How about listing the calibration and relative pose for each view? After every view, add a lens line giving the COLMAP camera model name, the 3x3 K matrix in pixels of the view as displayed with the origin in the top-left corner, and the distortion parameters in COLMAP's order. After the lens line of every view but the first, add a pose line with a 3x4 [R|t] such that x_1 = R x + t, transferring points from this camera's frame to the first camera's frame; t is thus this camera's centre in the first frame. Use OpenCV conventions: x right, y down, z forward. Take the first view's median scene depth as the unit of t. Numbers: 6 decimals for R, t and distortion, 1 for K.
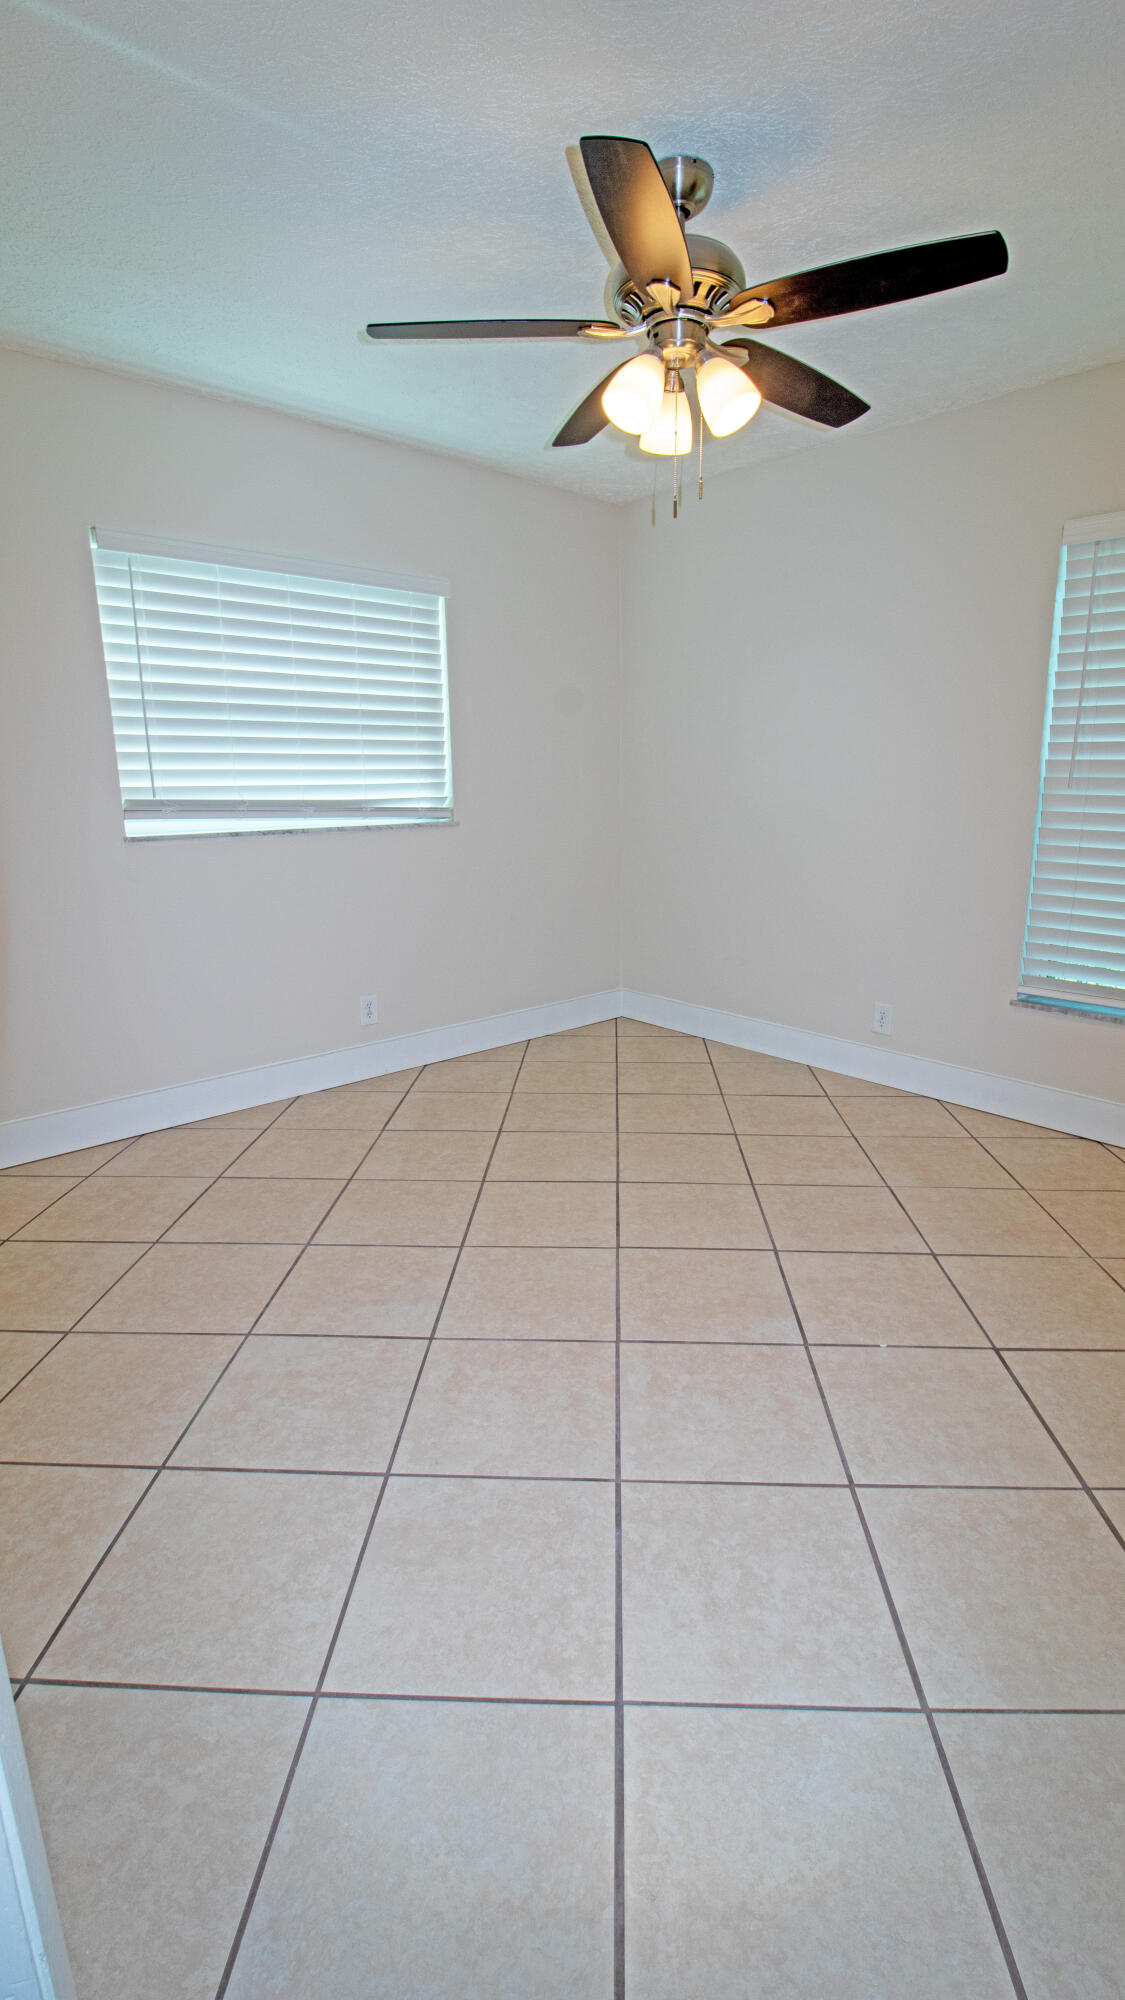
lens RADIAL K [[890.3, 0, 623.3], [0, 890.3, 992.0], [0, 0, 1]] dist [-0.002354, -0.012153]
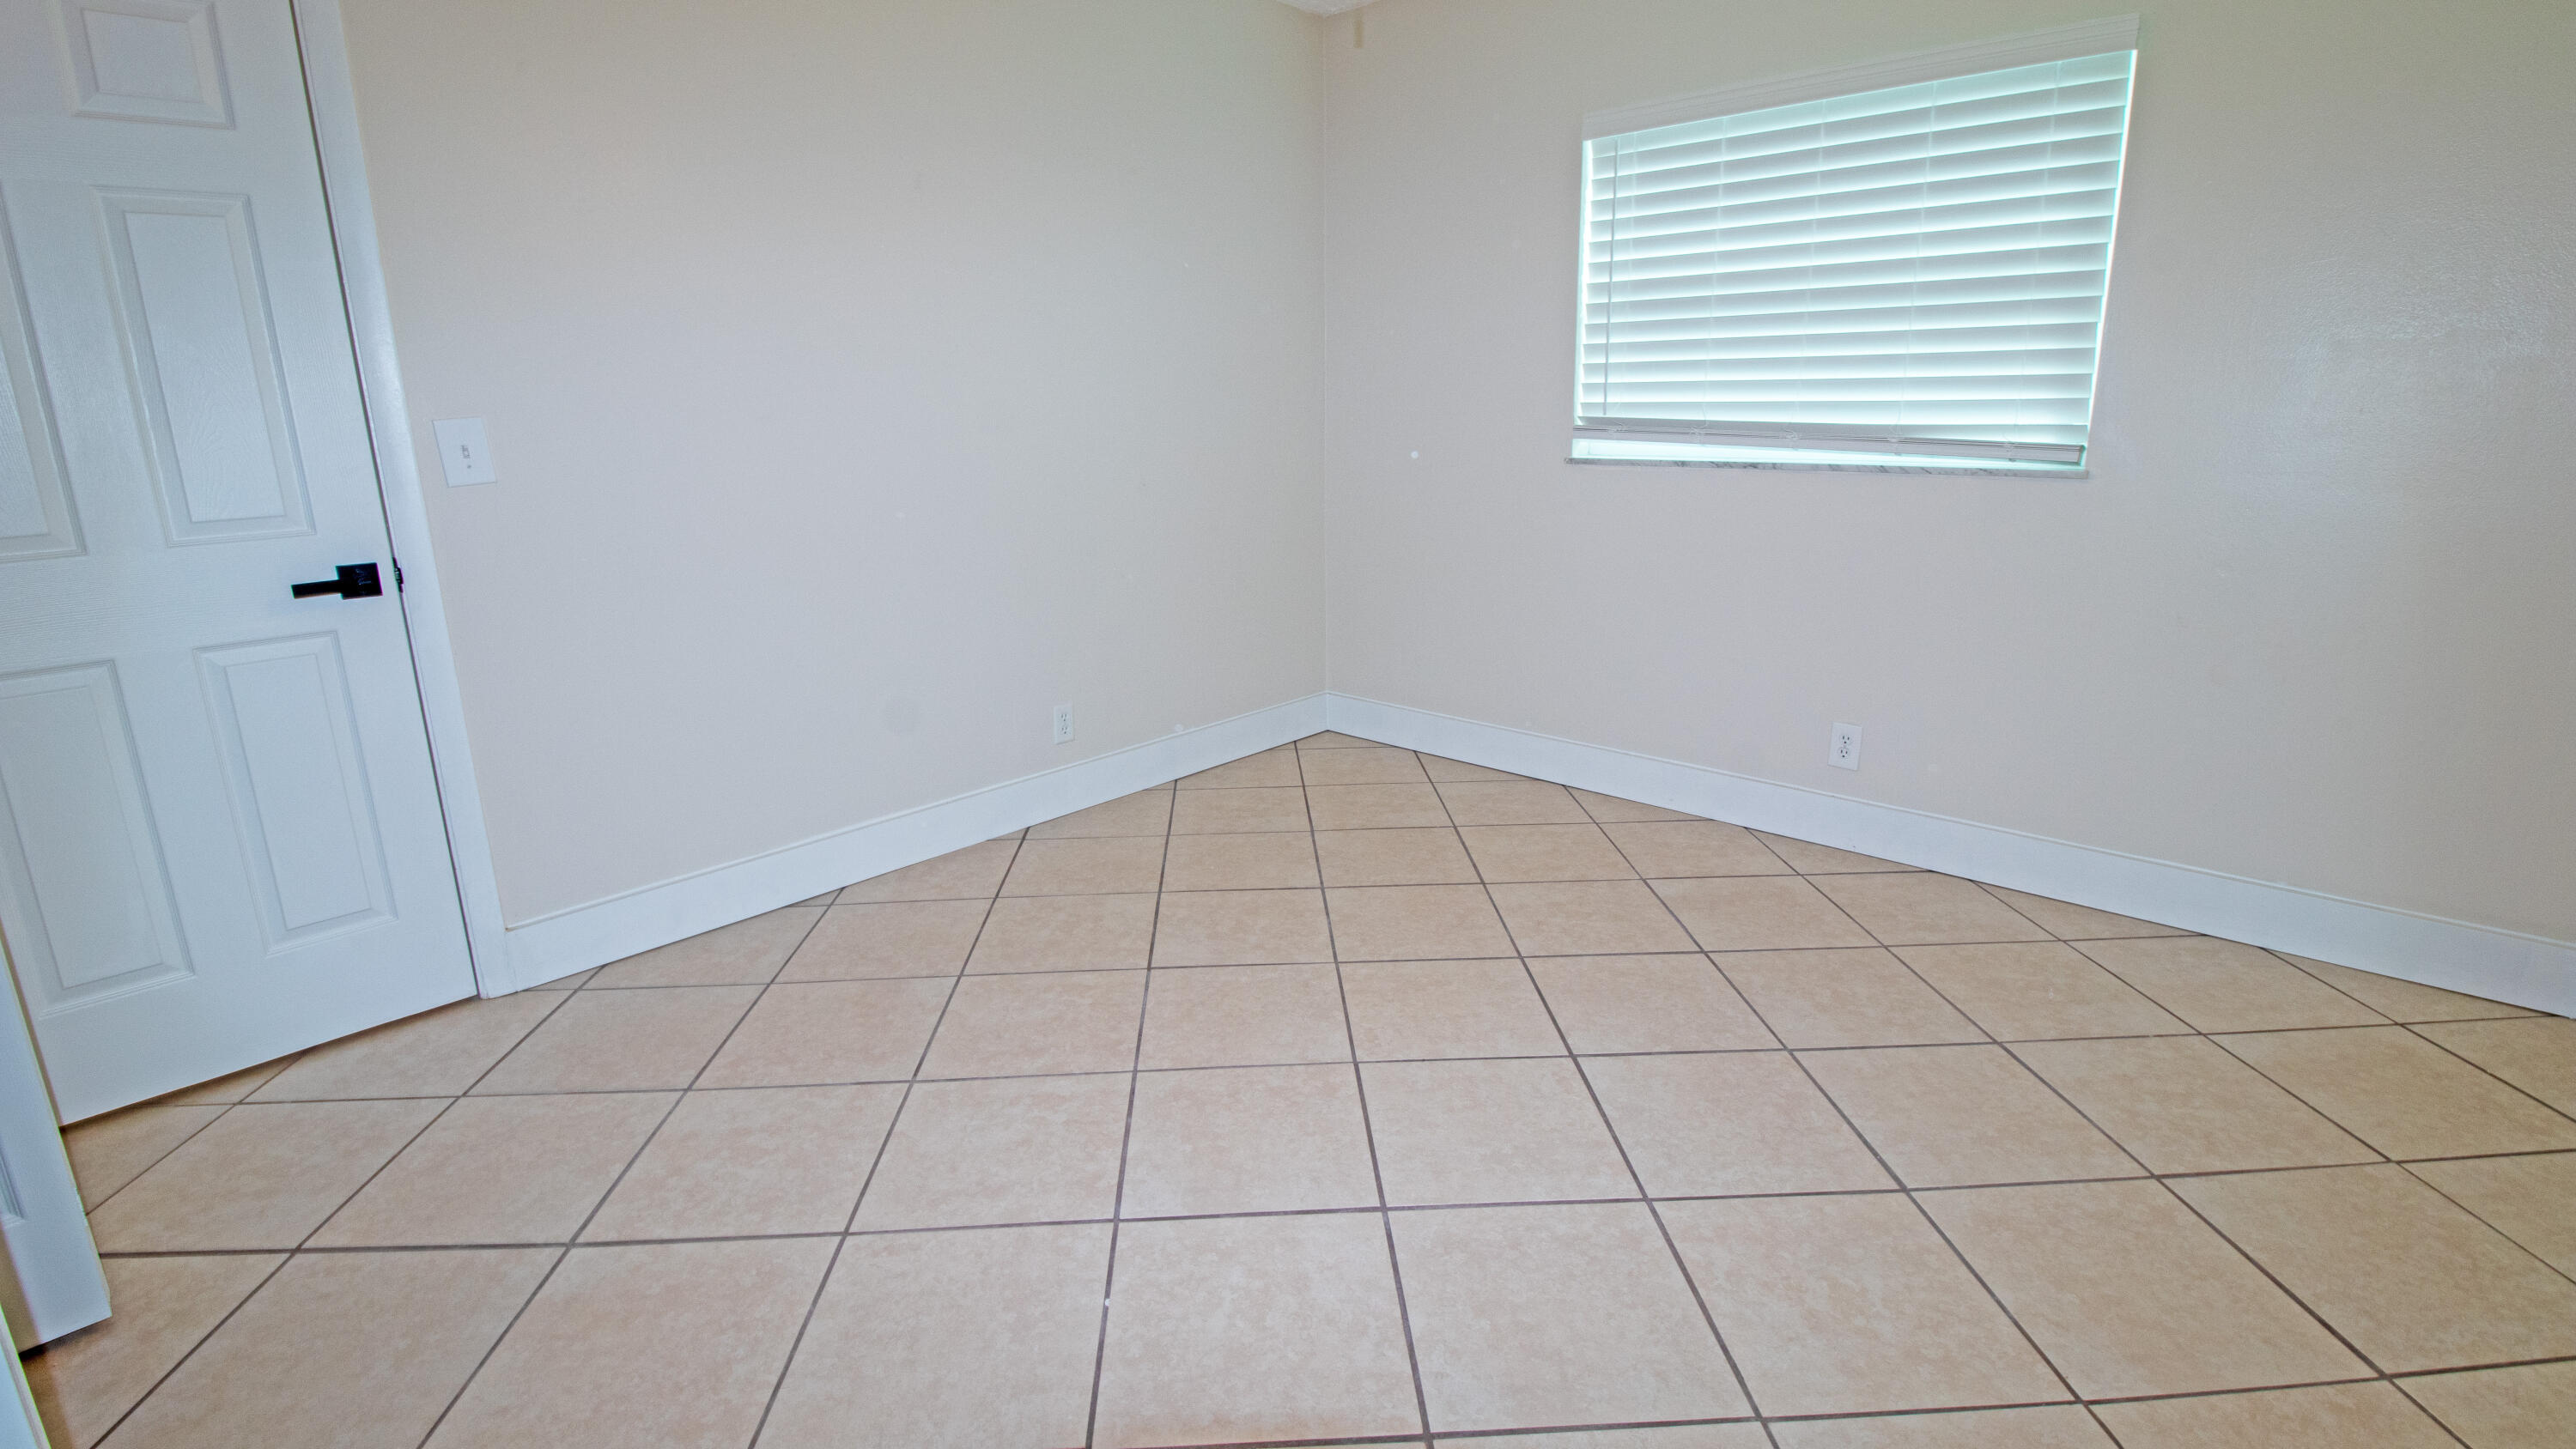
lens RADIAL K [[1207.1, 0, 1278.9], [0, 1207.1, 689.9], [0, 0, 1]] dist [0.002414, -0.013286]
pose [[0.072931, 0.239286, -0.968206, 0.609741], [-0.223913, 0.949937, 0.217904, -0.136585], [0.971877, 0.200902, 0.122859, 0.548459]]
